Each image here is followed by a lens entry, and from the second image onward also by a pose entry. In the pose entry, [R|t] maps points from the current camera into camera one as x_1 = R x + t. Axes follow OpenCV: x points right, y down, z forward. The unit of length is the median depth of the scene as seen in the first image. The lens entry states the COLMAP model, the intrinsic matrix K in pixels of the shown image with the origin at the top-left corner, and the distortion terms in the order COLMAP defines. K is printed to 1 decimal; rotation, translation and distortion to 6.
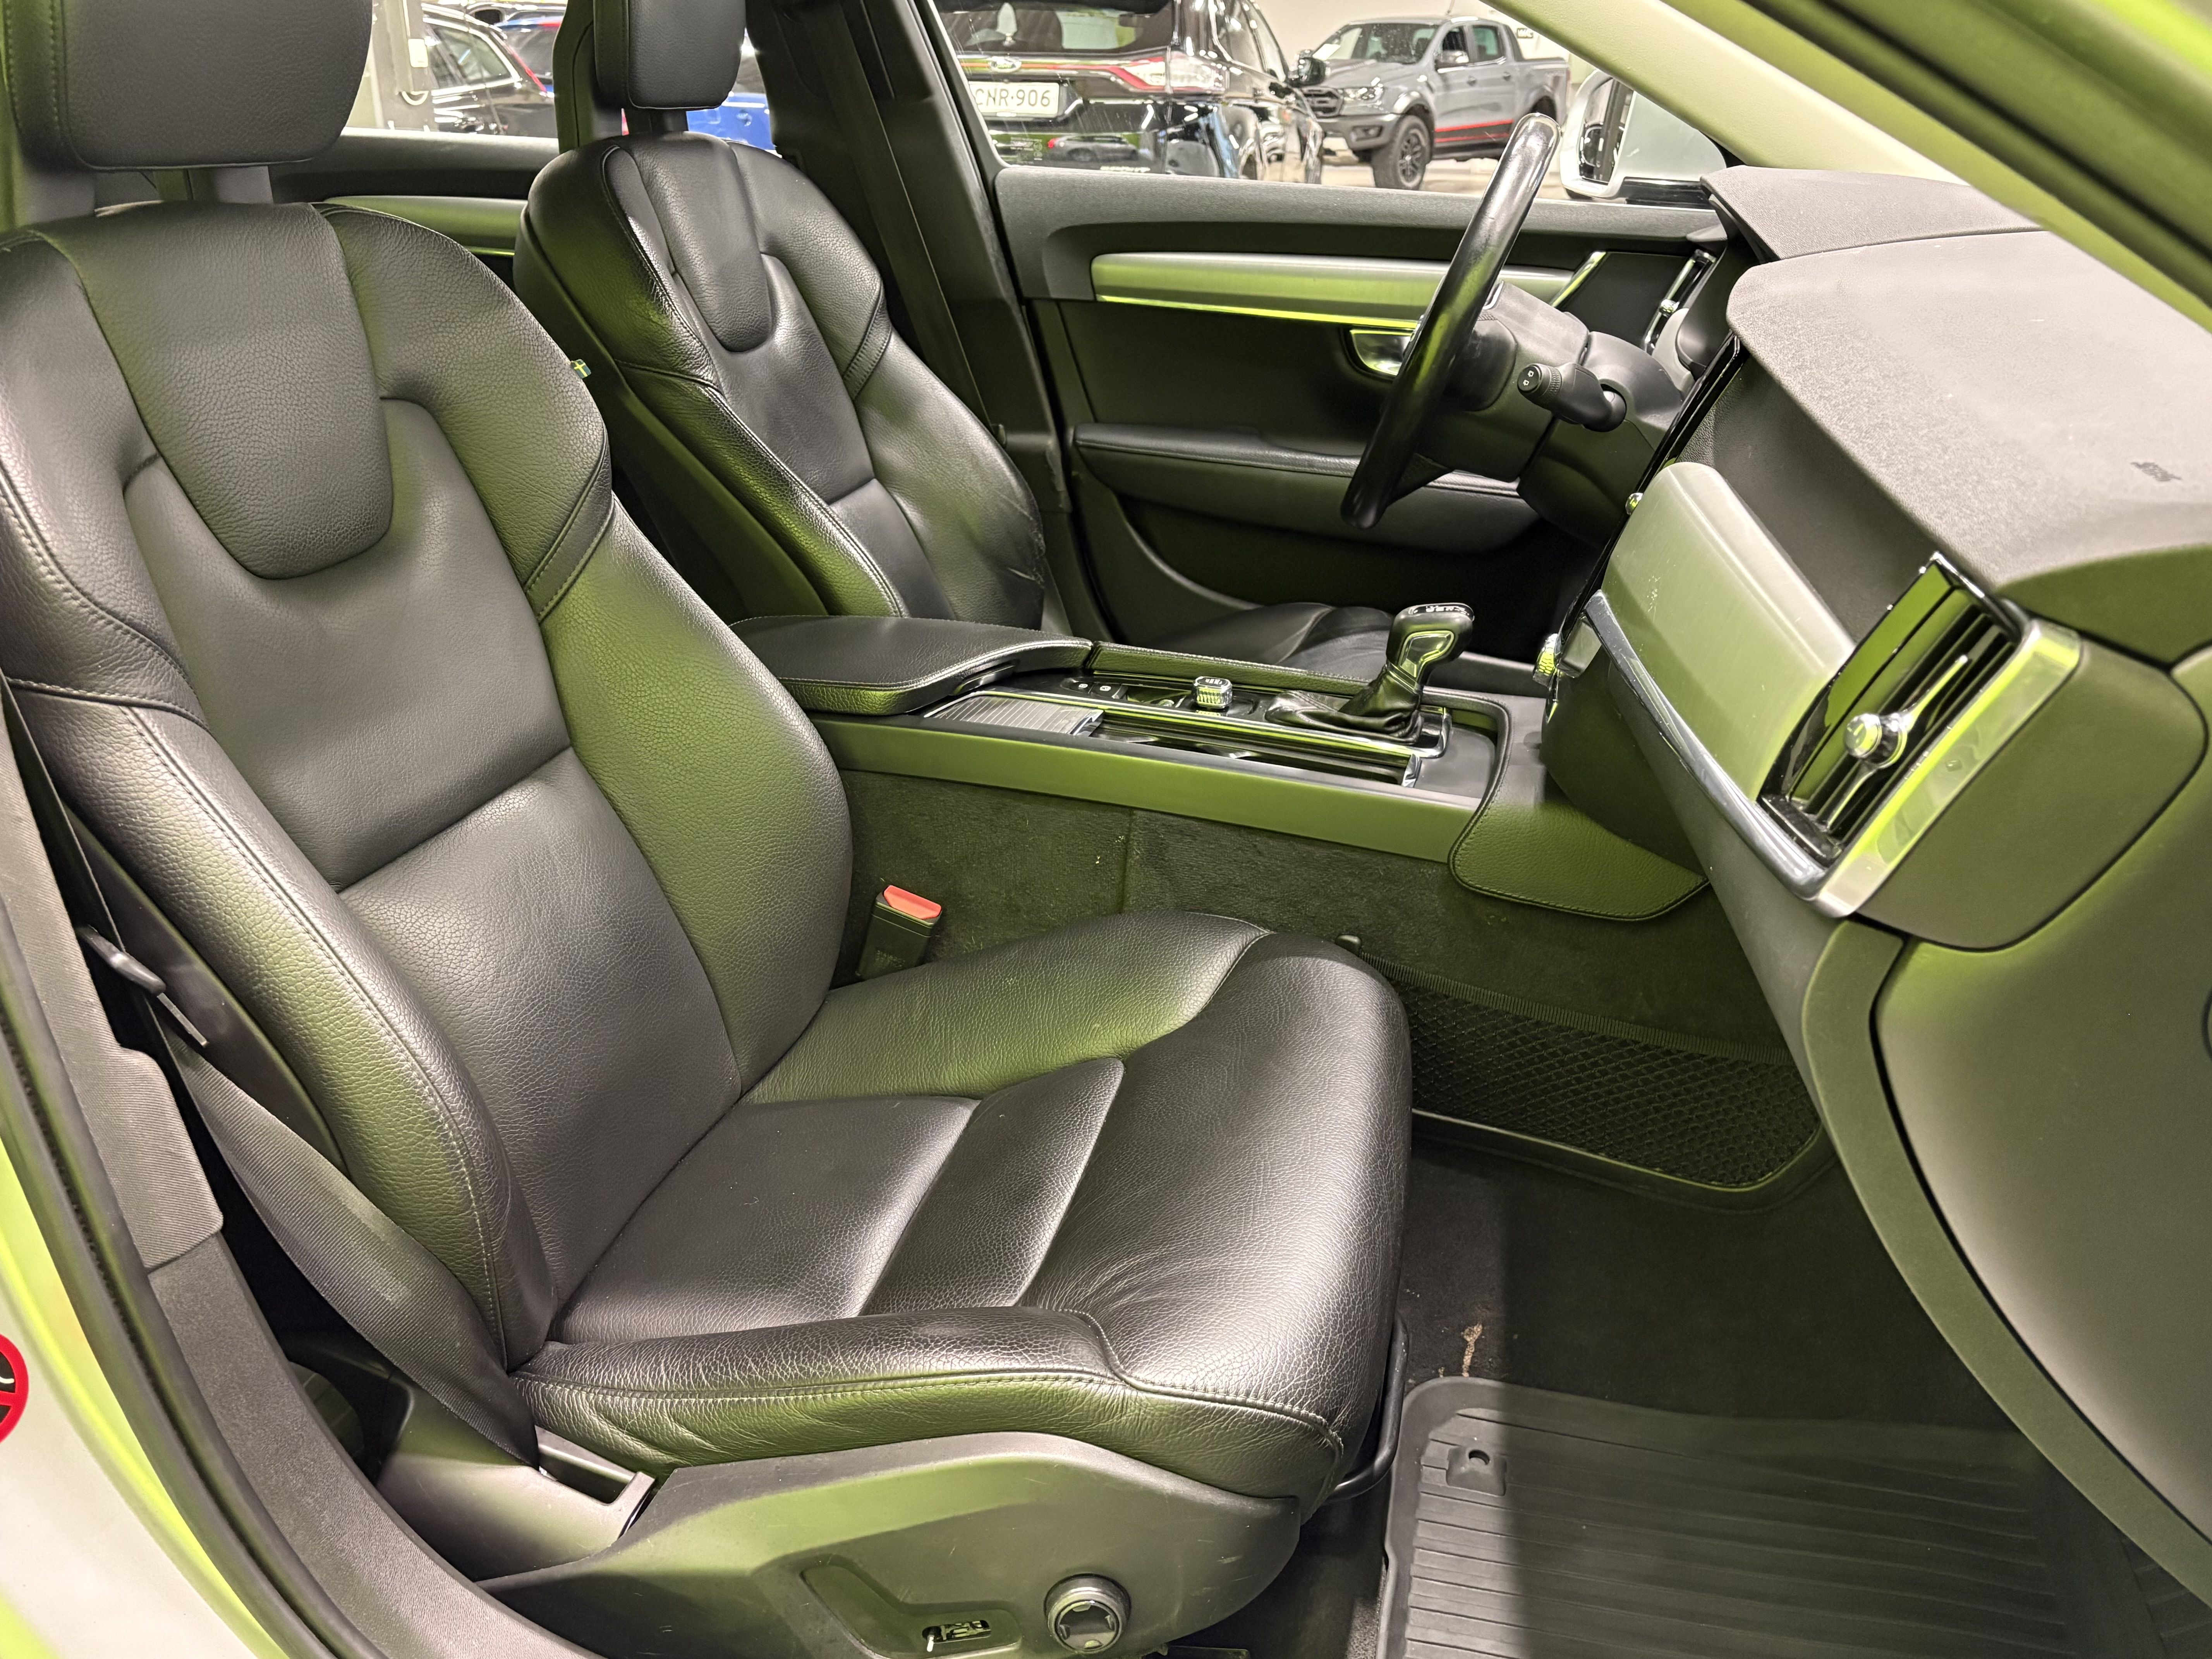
lens RADIAL K [[1744.0, 0, 1109.5], [0, 1744.0, 834.8], [0, 0, 1]] dist [0.012930, -0.013665]
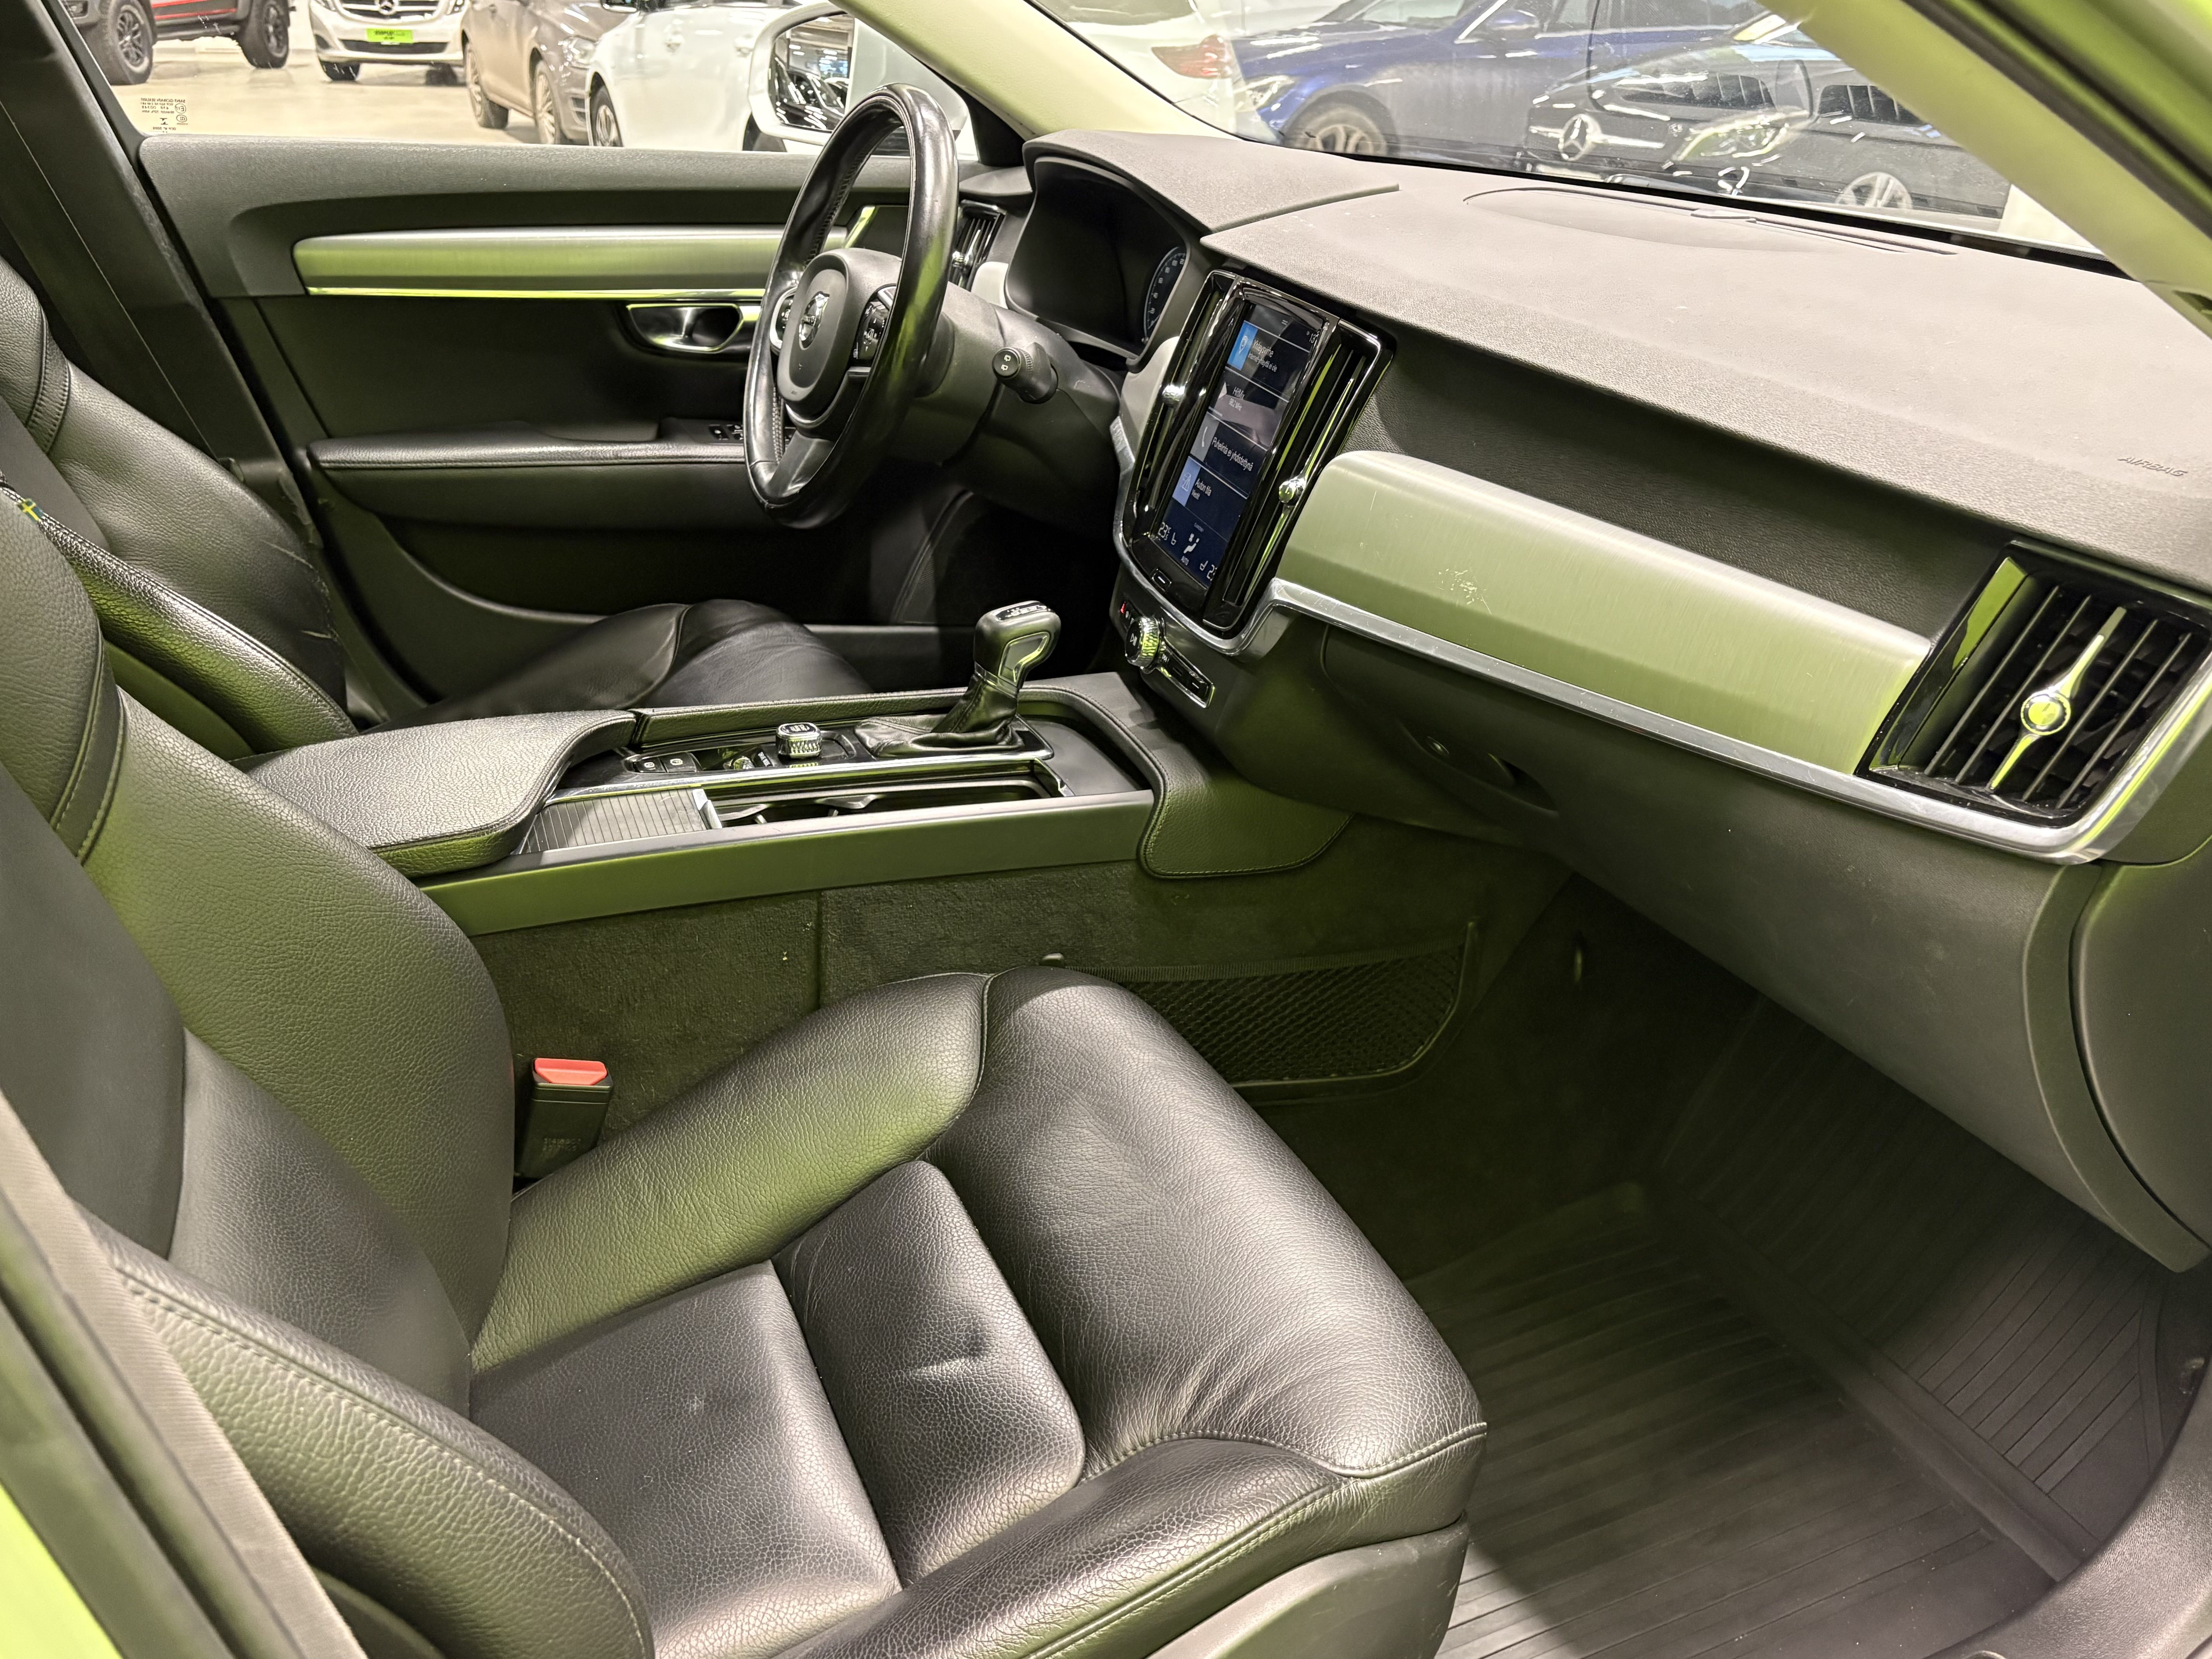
lens RADIAL K [[1744.0, 0, 1114.2], [0, 1744.0, 811.7], [0, 0, 1]] dist [0.012930, -0.013665]
pose [[0.791371, -0.251761, 0.557089, -0.239268], [0.222898, 0.967361, 0.120535, -0.086405], [-0.569252, 0.028786, 0.821659, 0.110295]]
